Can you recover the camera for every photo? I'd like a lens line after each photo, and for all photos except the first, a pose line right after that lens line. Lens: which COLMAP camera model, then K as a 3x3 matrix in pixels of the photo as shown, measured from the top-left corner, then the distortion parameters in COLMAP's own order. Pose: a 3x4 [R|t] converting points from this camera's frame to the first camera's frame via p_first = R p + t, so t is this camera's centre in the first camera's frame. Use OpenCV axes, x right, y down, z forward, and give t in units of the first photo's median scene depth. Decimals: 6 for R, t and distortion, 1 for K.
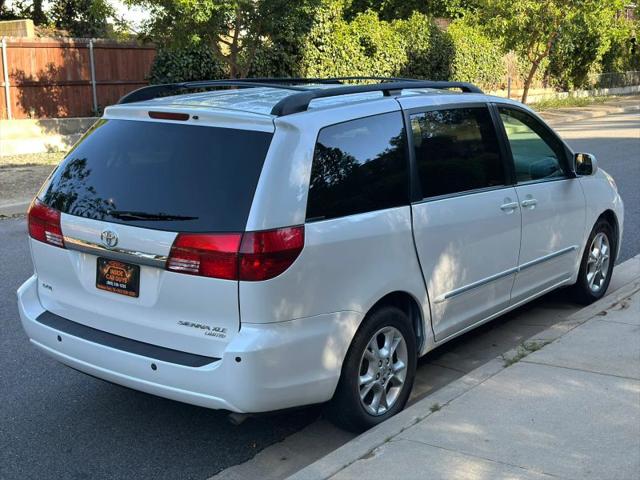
lens RADIAL K [[879.7, 0, 320.0], [0, 879.7, 240.0], [0, 0, 1]] dist [0.216537, -0.653989]
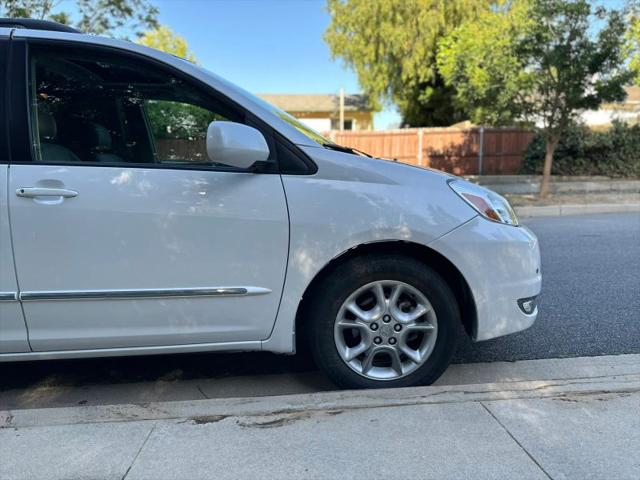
lens RADIAL K [[443.8, 0, 320.0], [0, 443.8, 240.0], [0, 0, 1]] dist [0.065651, -0.087035]
pose [[0.659933, 0.111689, -0.742977, 0.549123], [-0.130891, 0.990858, 0.032691, -0.041628], [0.739835, 0.075675, 0.668519, 0.864427]]
